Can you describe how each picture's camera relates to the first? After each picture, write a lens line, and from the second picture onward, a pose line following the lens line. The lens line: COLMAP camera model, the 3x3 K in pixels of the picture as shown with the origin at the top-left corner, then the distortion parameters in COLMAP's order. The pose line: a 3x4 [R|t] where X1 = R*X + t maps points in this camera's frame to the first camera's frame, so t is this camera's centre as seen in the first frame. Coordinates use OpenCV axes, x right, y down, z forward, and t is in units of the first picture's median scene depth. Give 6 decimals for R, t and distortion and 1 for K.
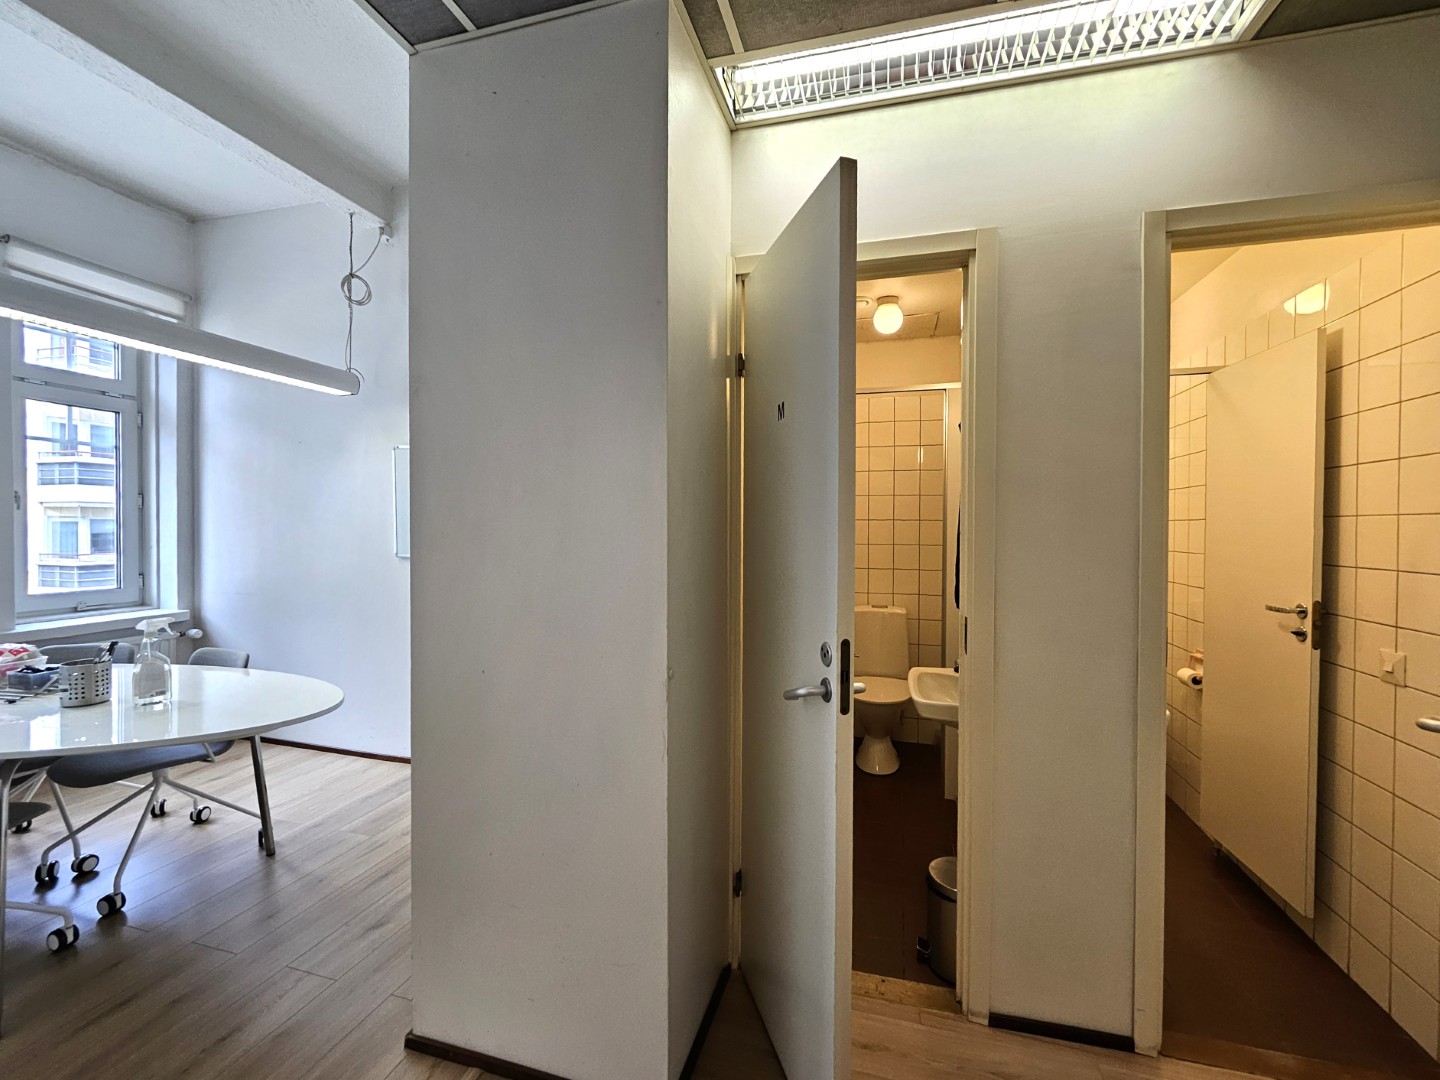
lens RADIAL K [[602.4, 0, 725.5], [0, 602.4, 533.2], [0, 0, 1]] dist [-0.003488, -0.000302]
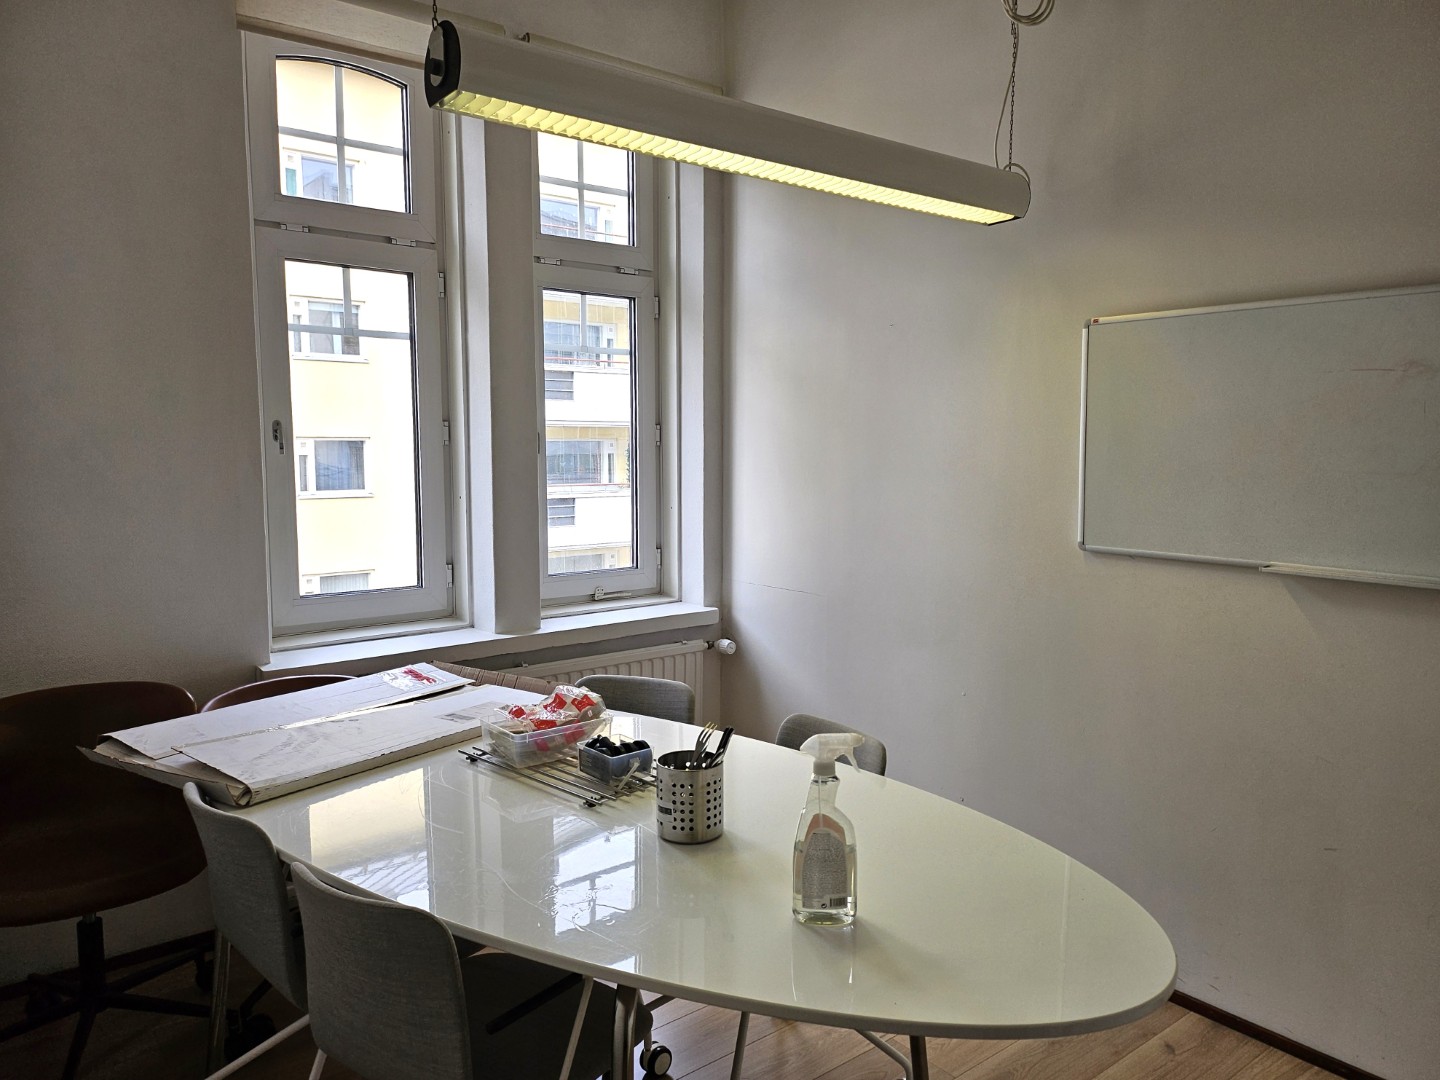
lens RADIAL K [[1008.4, 0, 721.2], [0, 1008.4, 539.3], [0, 0, 1]] dist [0.026371, 0.000347]
pose [[0.808418, 0.054393, -0.586091, -0.306601], [-0.005912, 0.996421, 0.084320, -0.036821], [0.588580, -0.064701, 0.805846, 0.172346]]
